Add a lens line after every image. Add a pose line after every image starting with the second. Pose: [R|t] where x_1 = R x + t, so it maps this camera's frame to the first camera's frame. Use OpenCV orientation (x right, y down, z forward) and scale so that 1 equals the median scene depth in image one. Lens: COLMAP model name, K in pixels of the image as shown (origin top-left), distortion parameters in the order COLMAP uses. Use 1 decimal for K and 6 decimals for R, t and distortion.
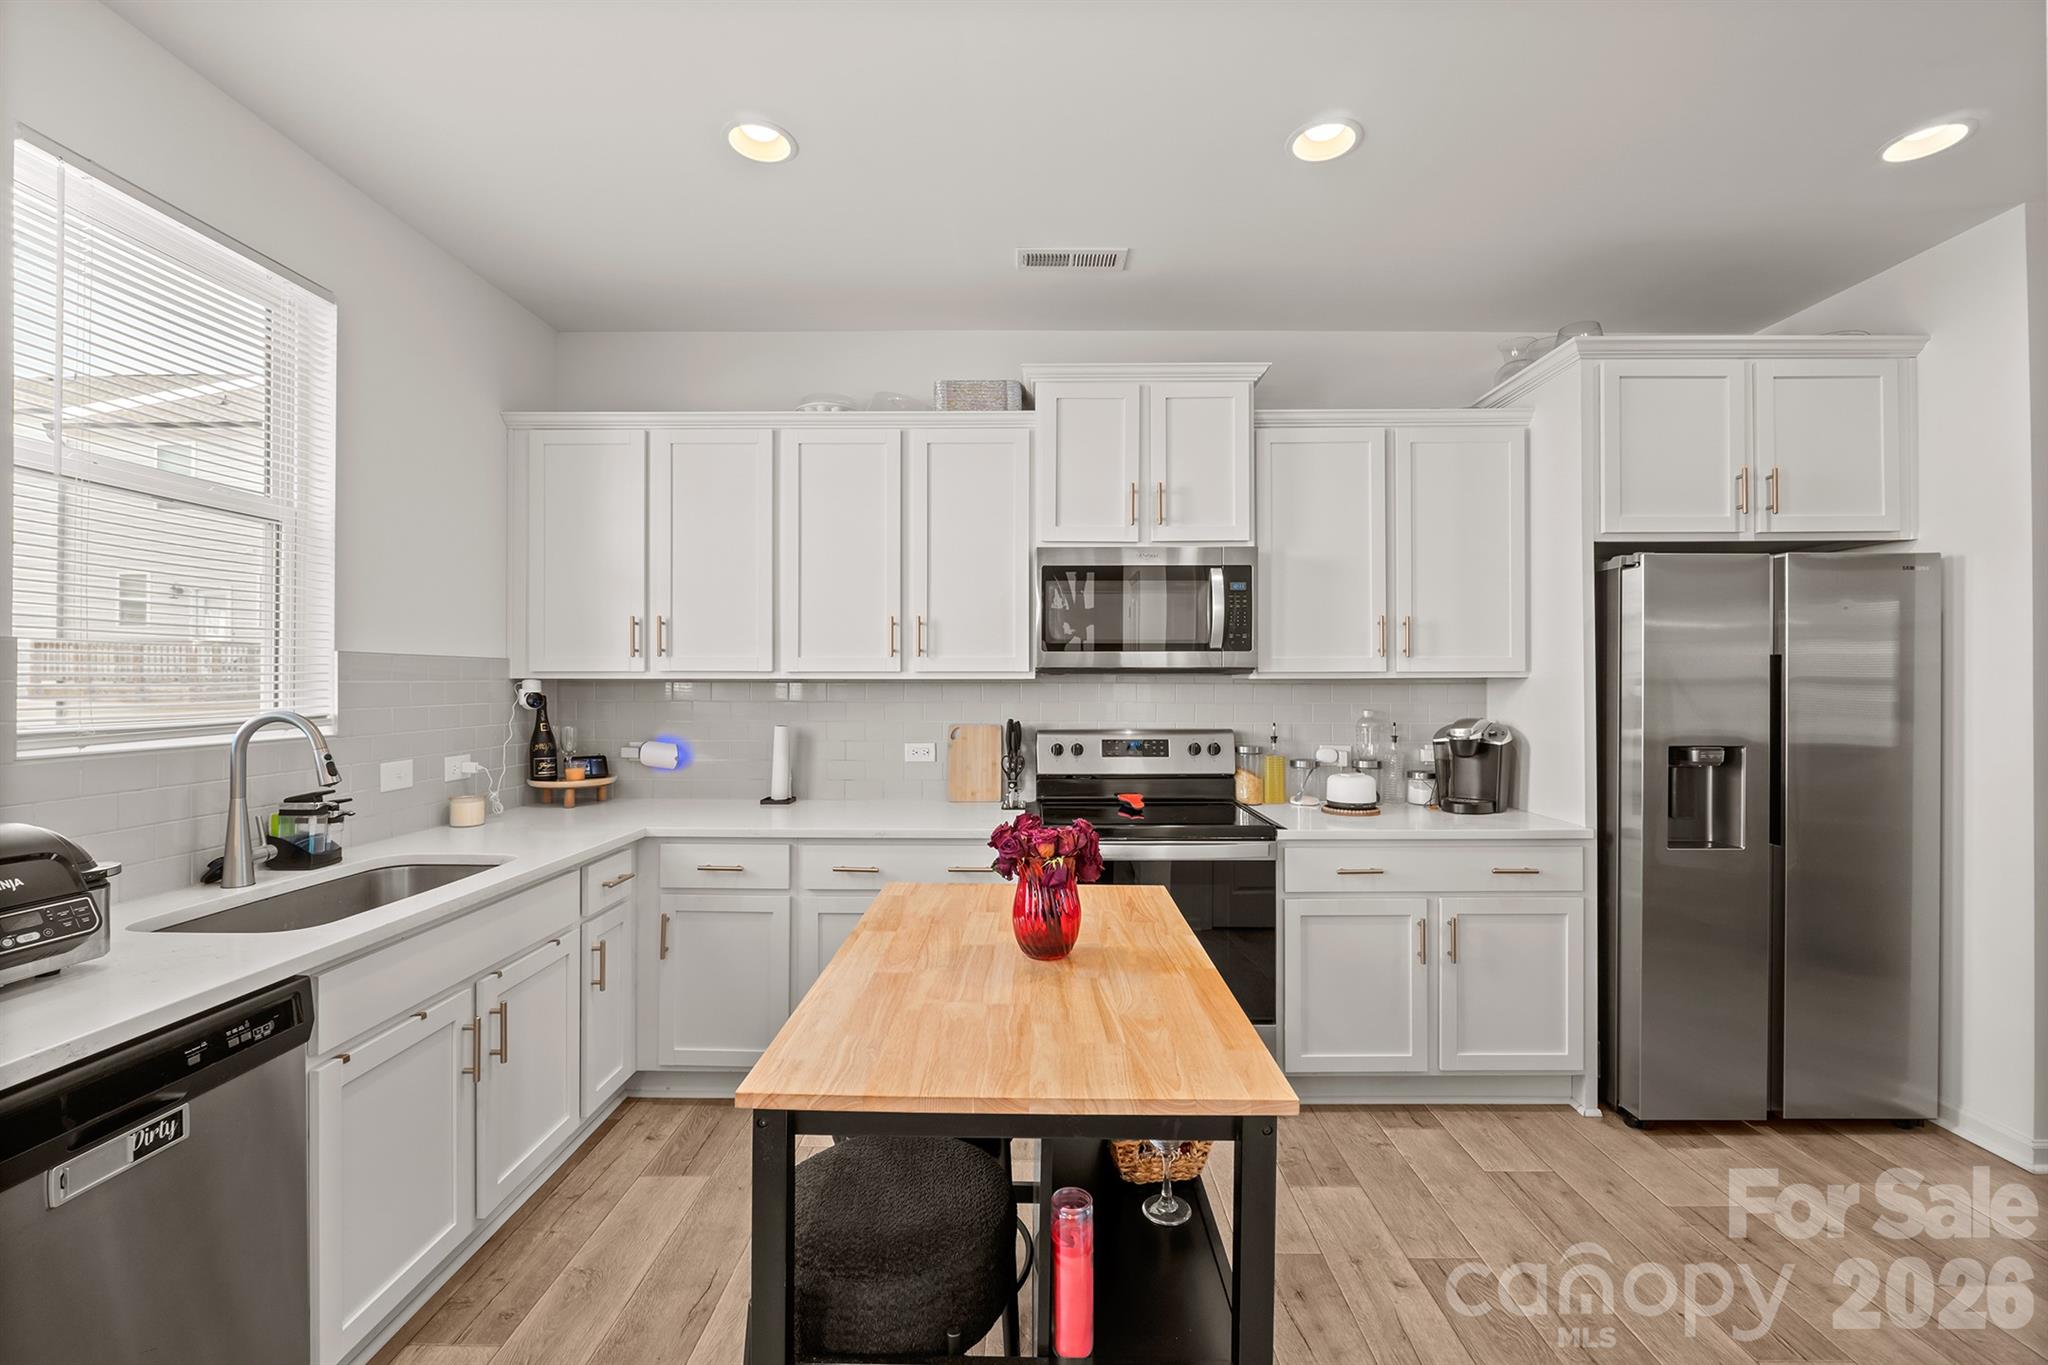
lens RADIAL K [[857.4, 0, 1024.0], [0, 857.4, 682.5], [0, 0, 1]] dist [-0.010530, 0.000107]
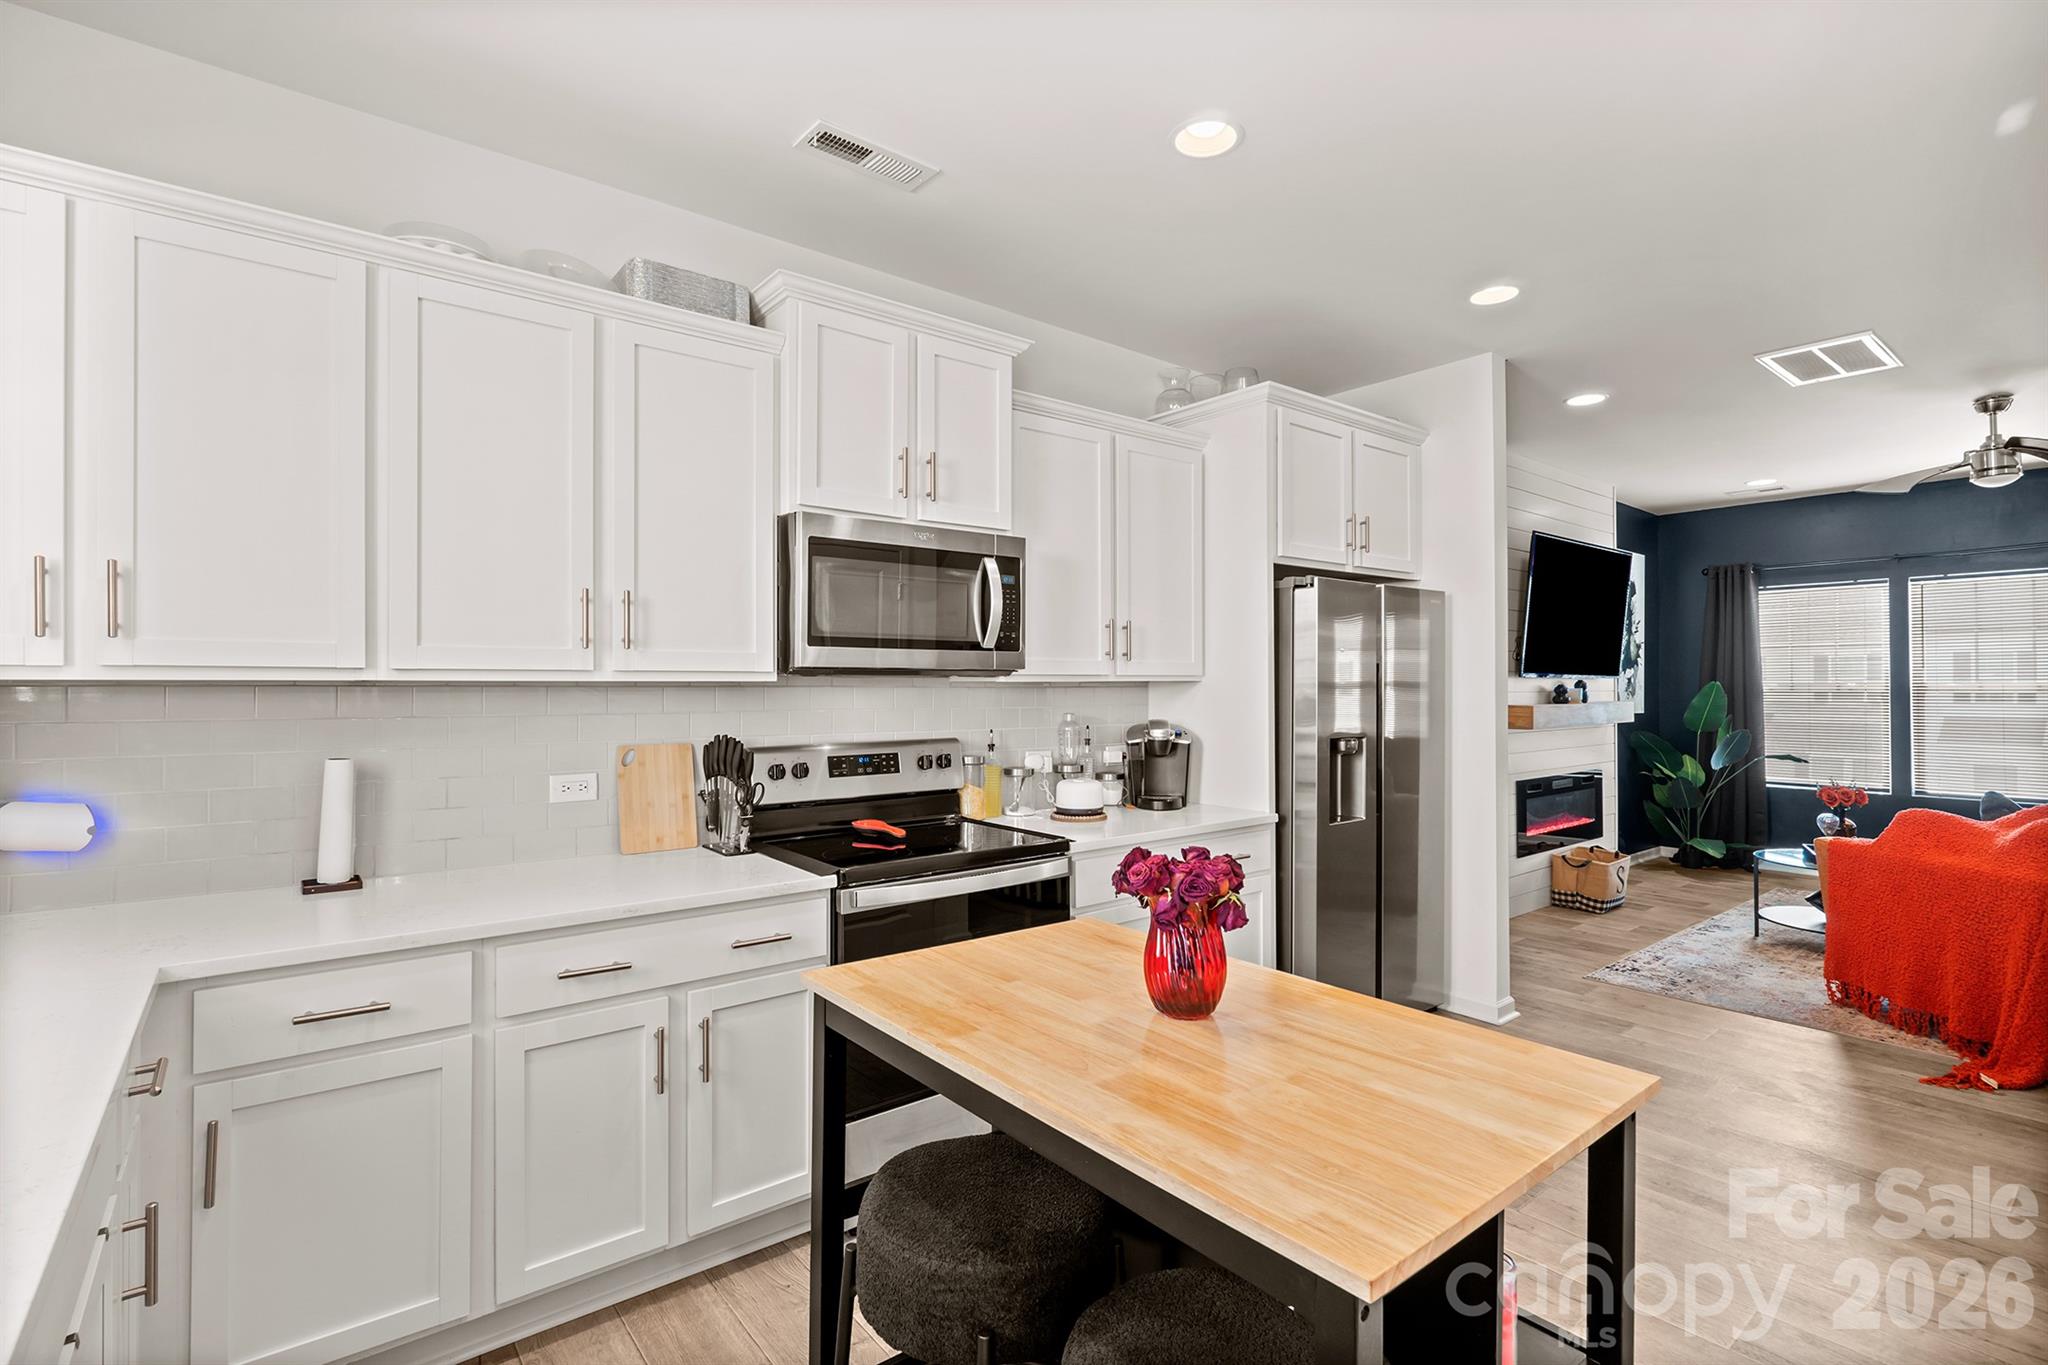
lens RADIAL K [[951.5, 0, 1024.0], [0, 951.5, 682.5], [0, 0, 1]] dist [-0.002665, -0.006968]
pose [[0.773633, 0.001194, 0.633633, -0.361958], [0.000373, 0.999997, -0.002339, -0.001071], [-0.633634, 0.002046, 0.773630, 0.202413]]
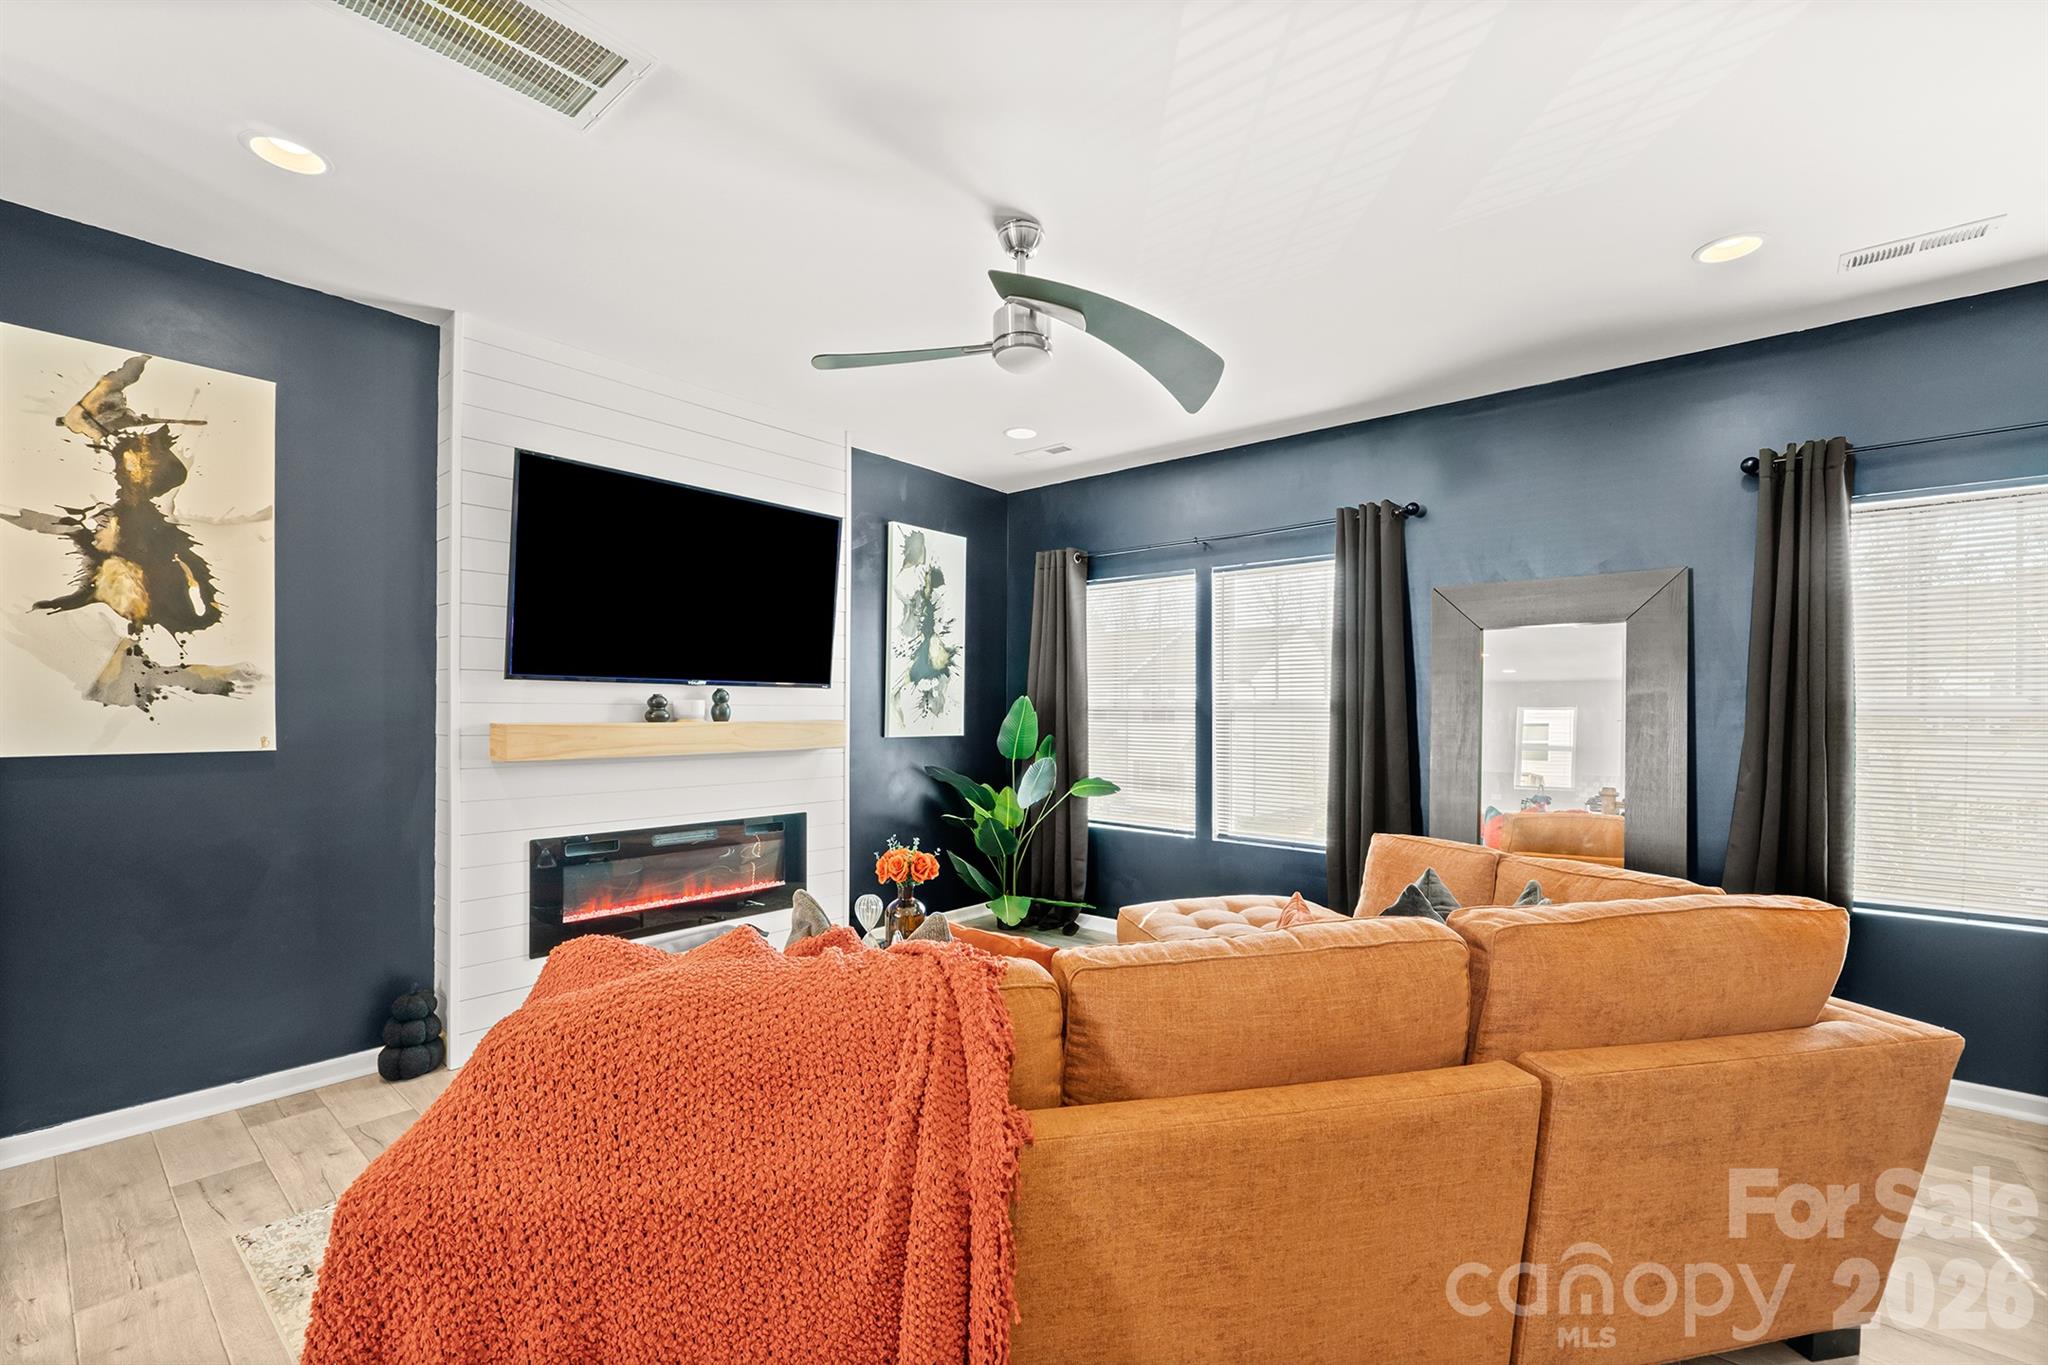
lens RADIAL K [[890.4, 0, 1047.7], [0, 890.4, 705.8], [0, 0, 1]] dist [0.016083, 0.000049]
pose [[0.631740, 0.007844, 0.775141, 1.137468], [-0.007480, 0.999964, -0.004023, 0.016821], [-0.775144, -0.003256, 0.631776, -0.210626]]
